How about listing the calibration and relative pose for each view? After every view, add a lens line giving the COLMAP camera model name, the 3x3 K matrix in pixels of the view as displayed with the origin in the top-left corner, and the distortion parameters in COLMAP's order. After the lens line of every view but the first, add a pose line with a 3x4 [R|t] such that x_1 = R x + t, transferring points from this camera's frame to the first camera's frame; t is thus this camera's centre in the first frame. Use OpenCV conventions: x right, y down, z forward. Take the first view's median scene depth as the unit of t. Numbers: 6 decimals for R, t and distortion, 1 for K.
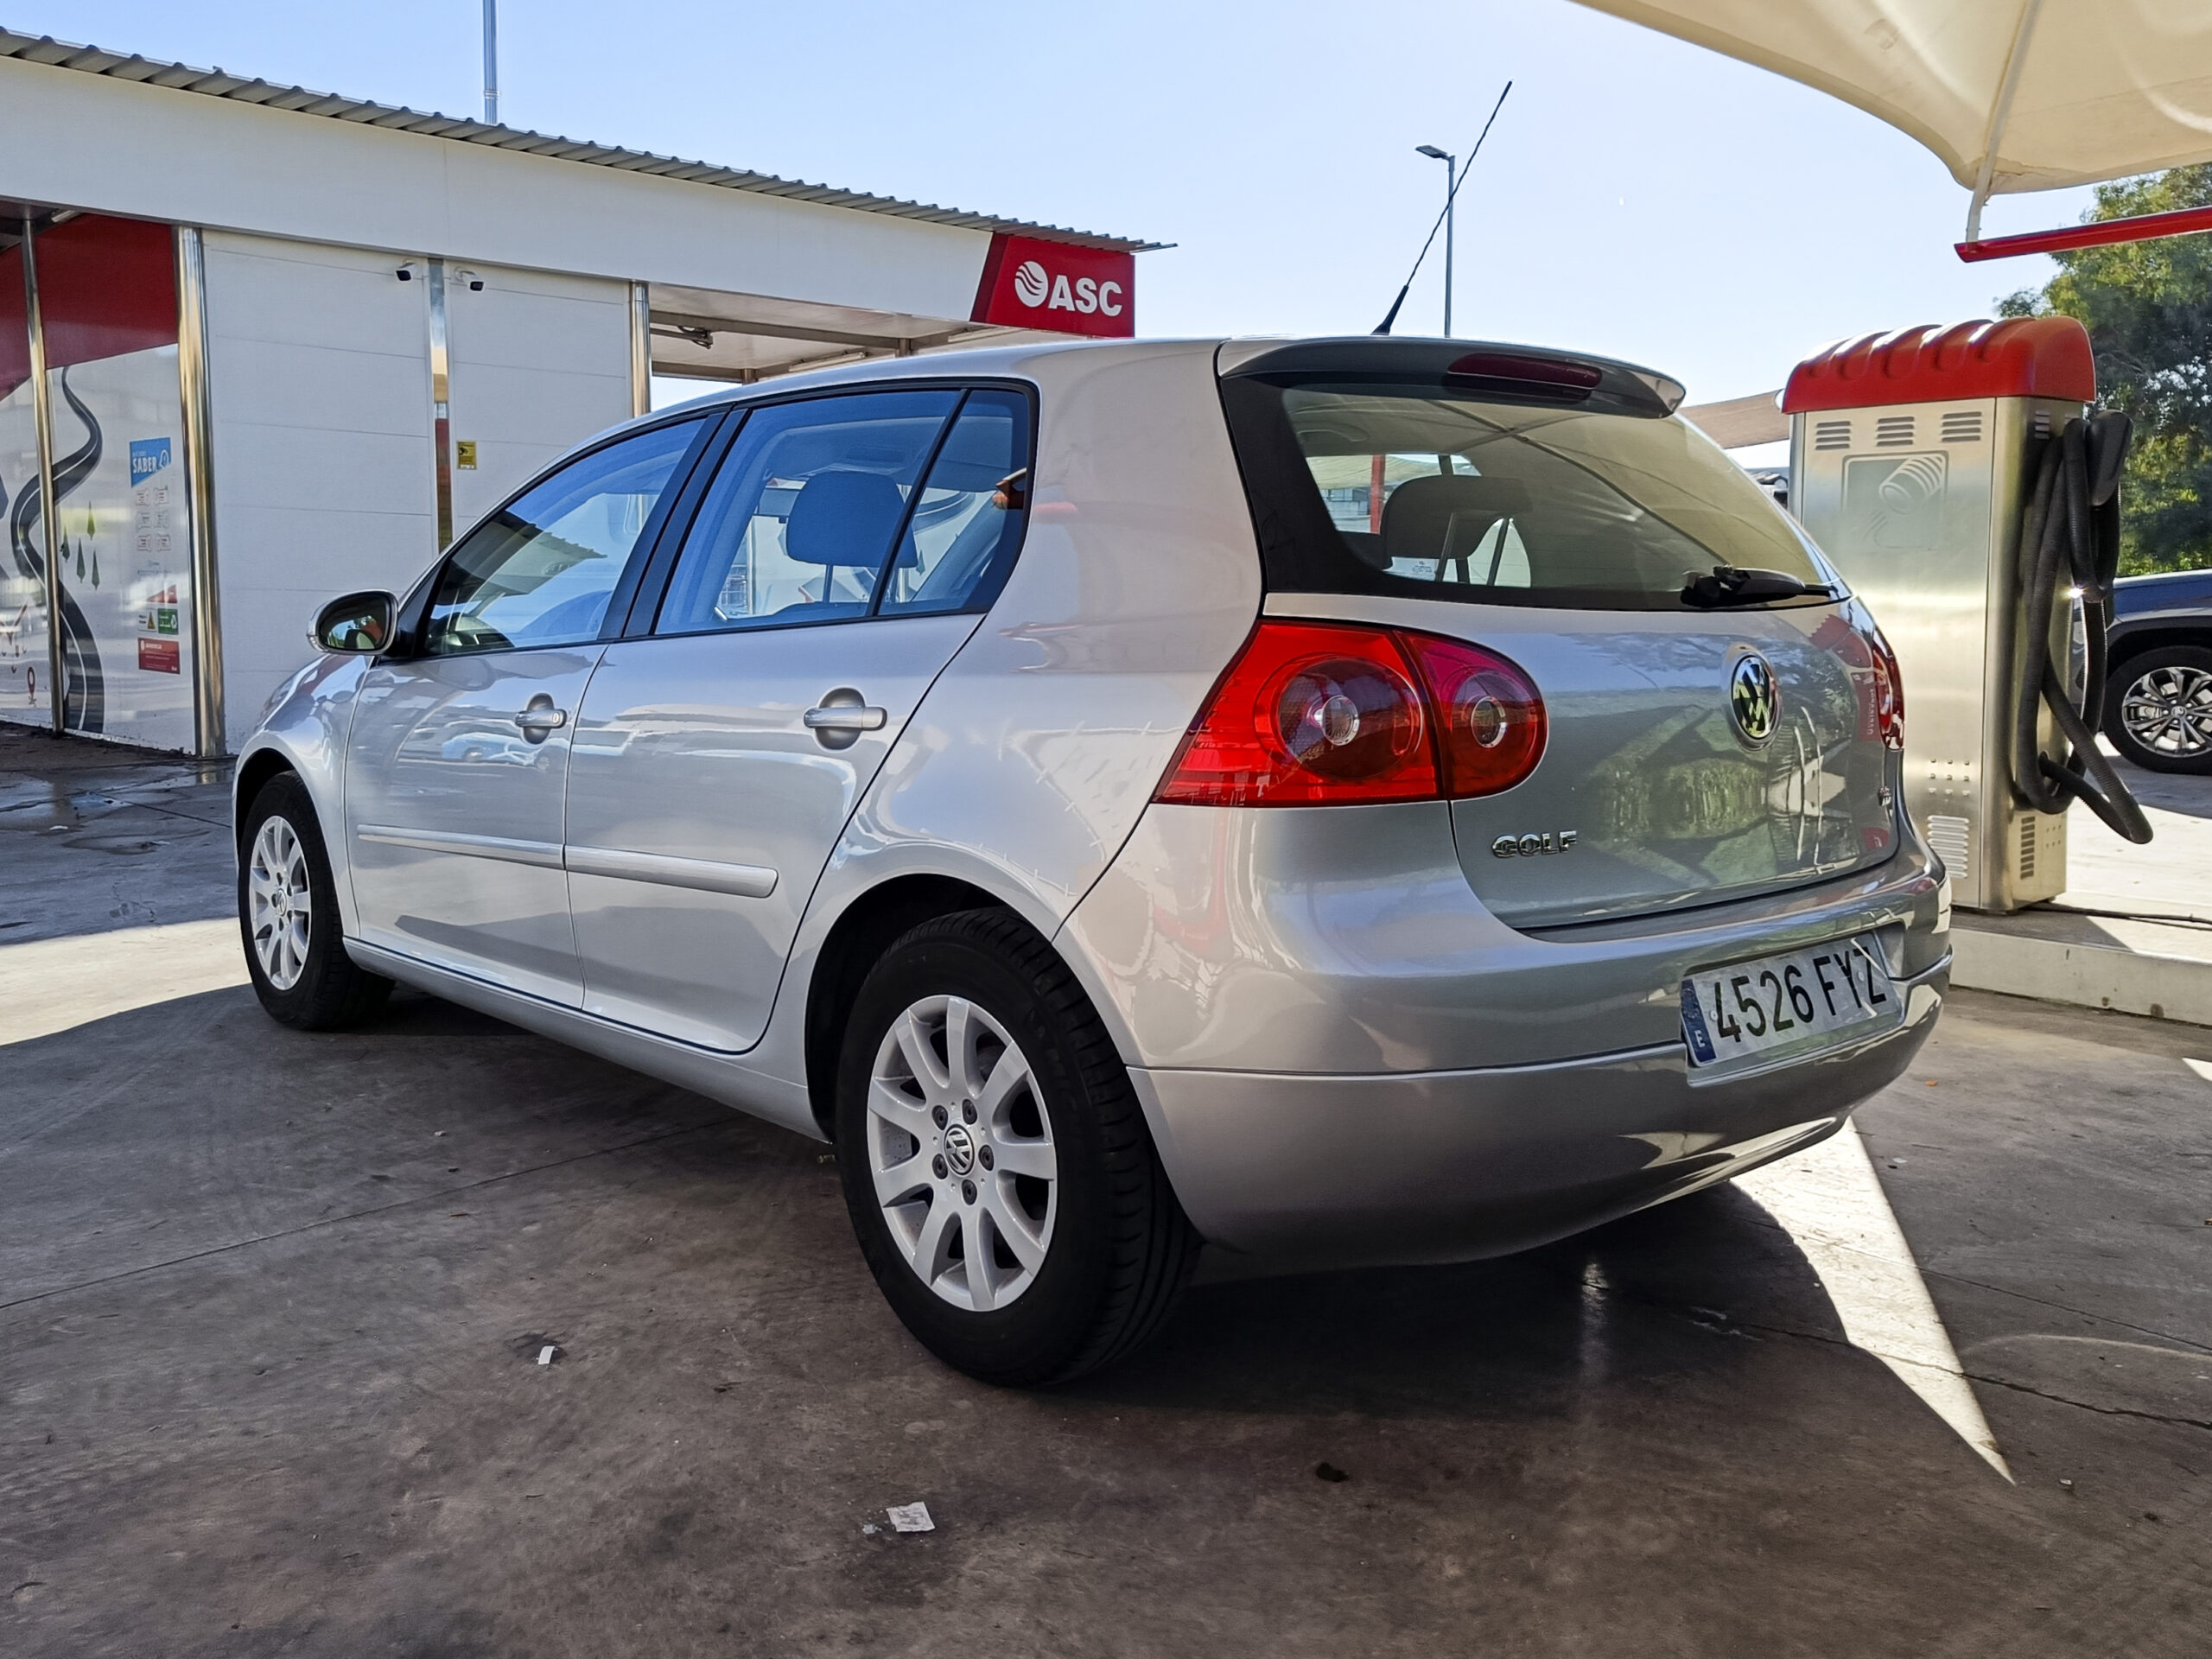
lens RADIAL K [[1917.5, 0, 1100.4], [0, 1917.5, 750.2], [0, 0, 1]] dist [0.111585, 0.014199]
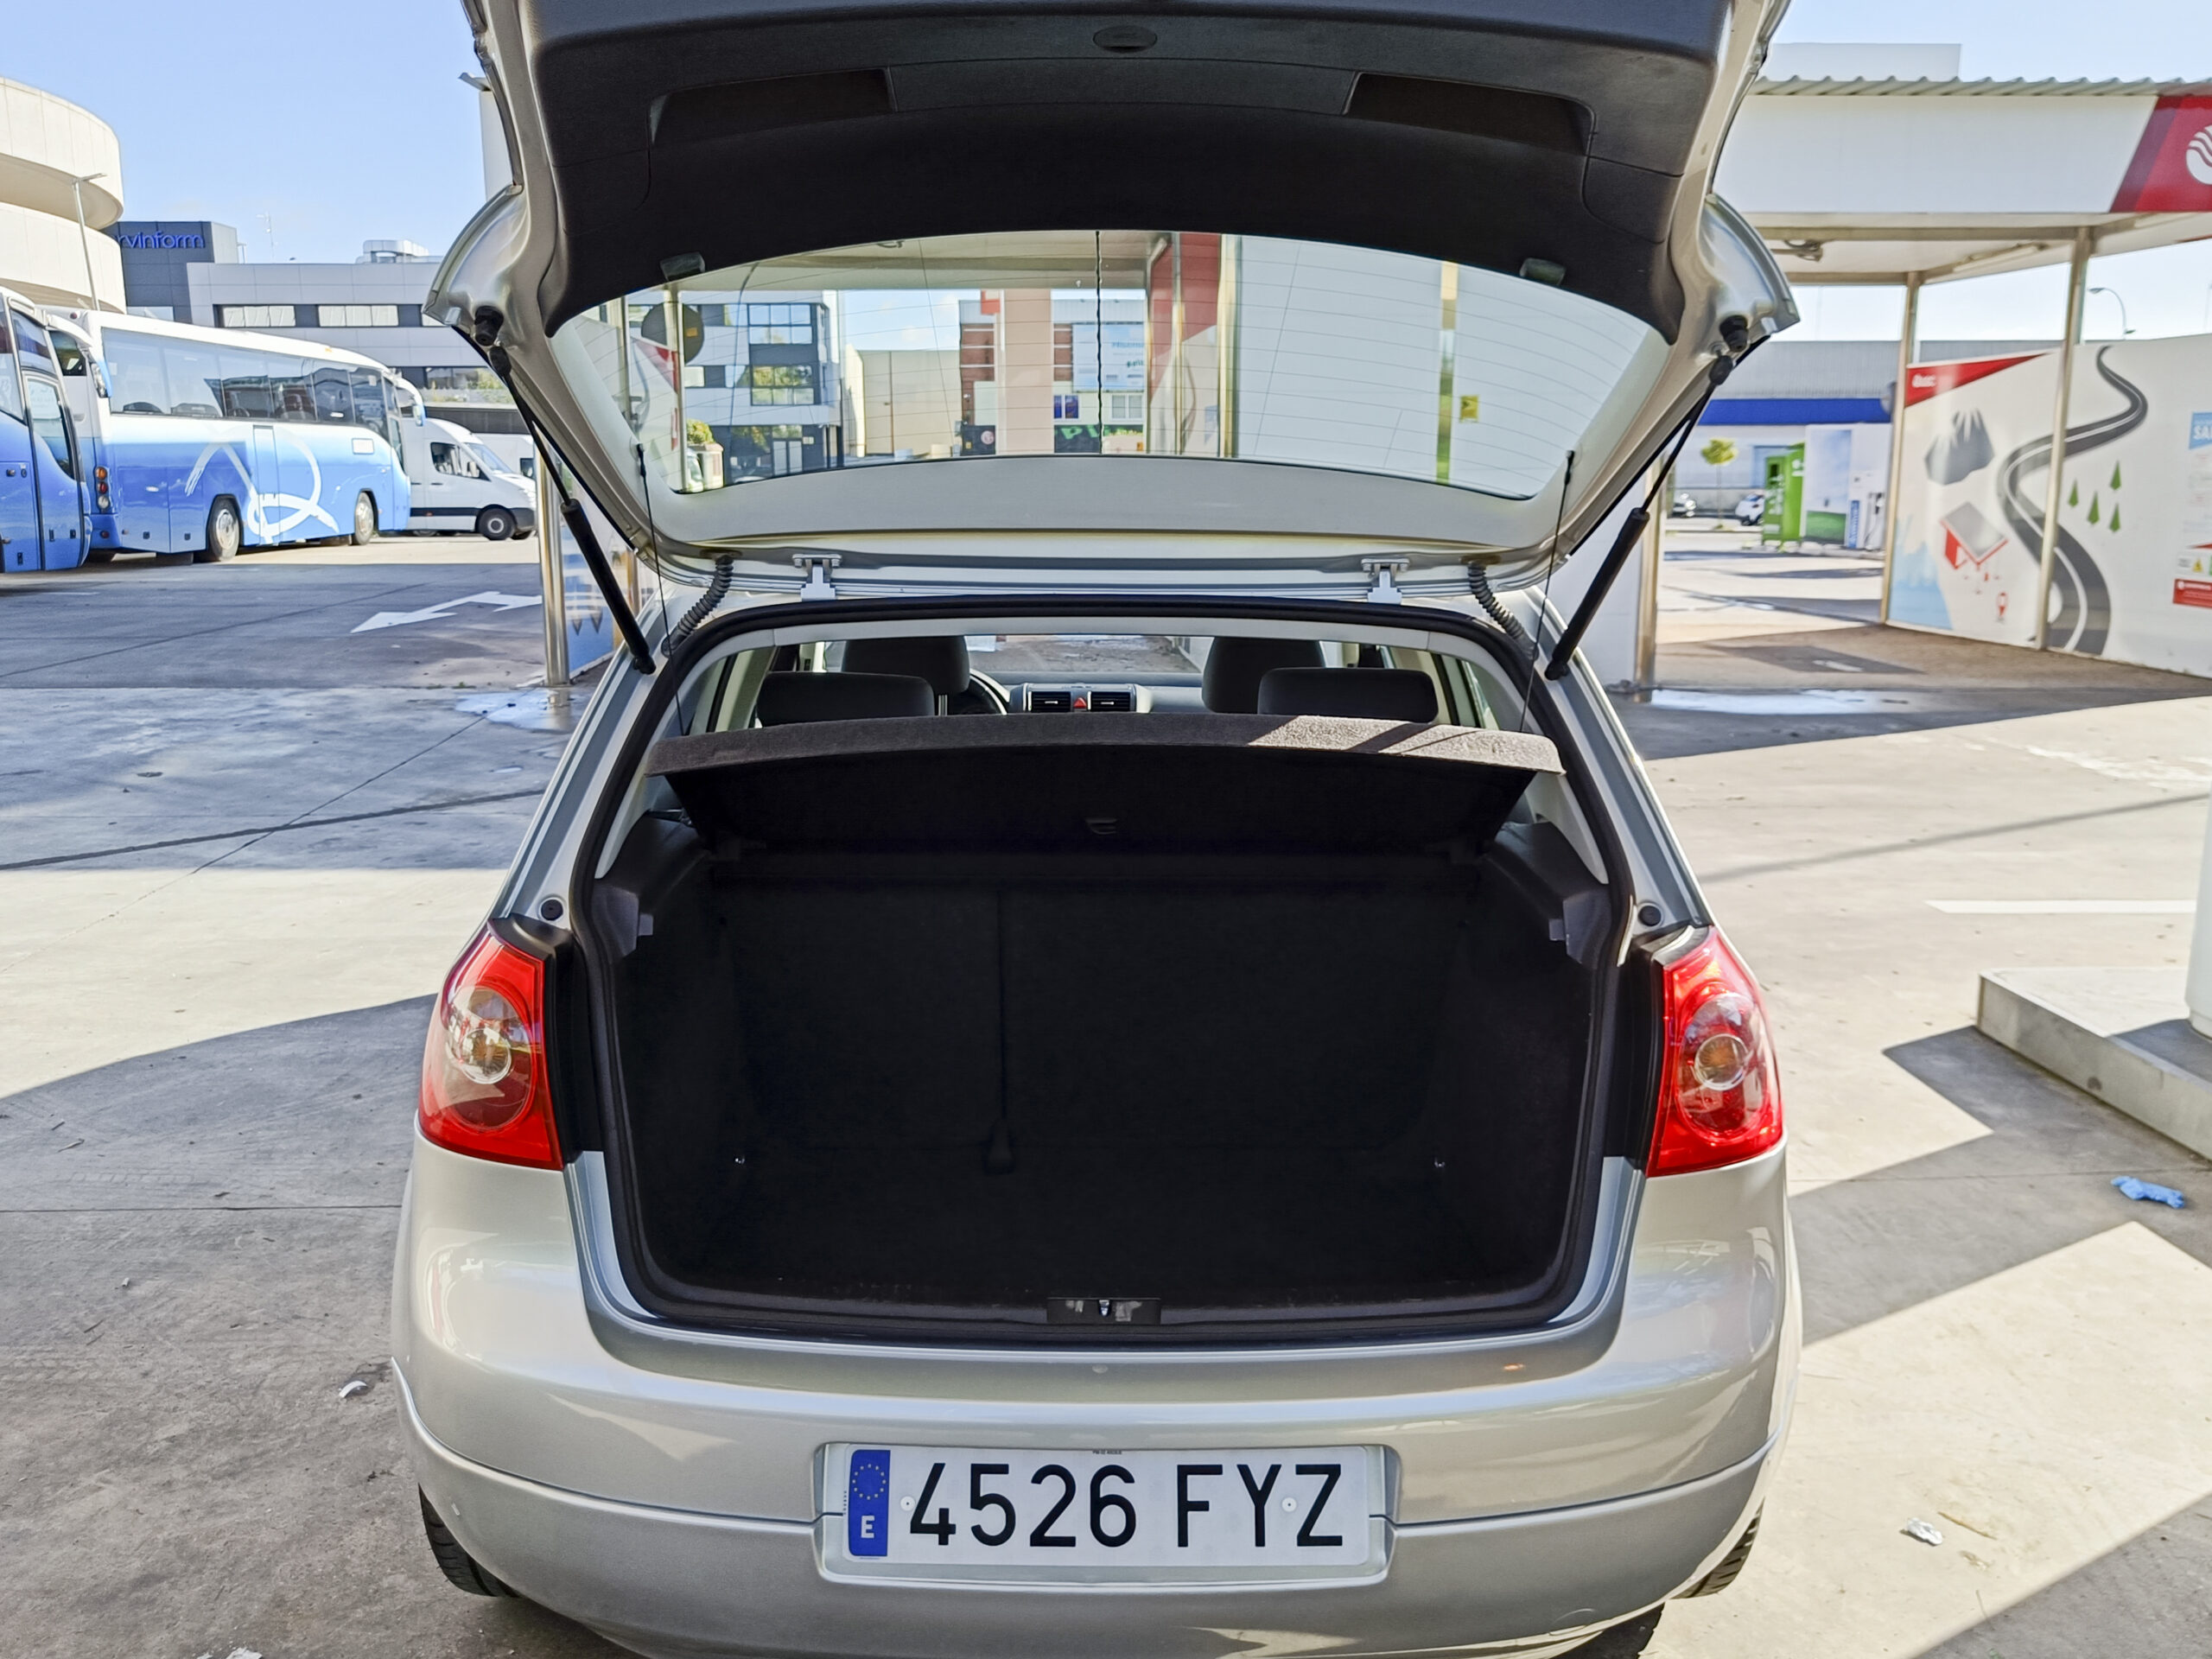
lens RADIAL K [[1825.6, 0, 1024.9], [0, 1825.6, 877.0], [0, 0, 1]] dist [0.022715, 0.007435]
pose [[0.741475, 0.153589, -0.653165, 0.752712], [-0.061879, 0.984953, 0.161362, -0.220643], [0.668121, -0.079229, 0.739822, 0.483929]]
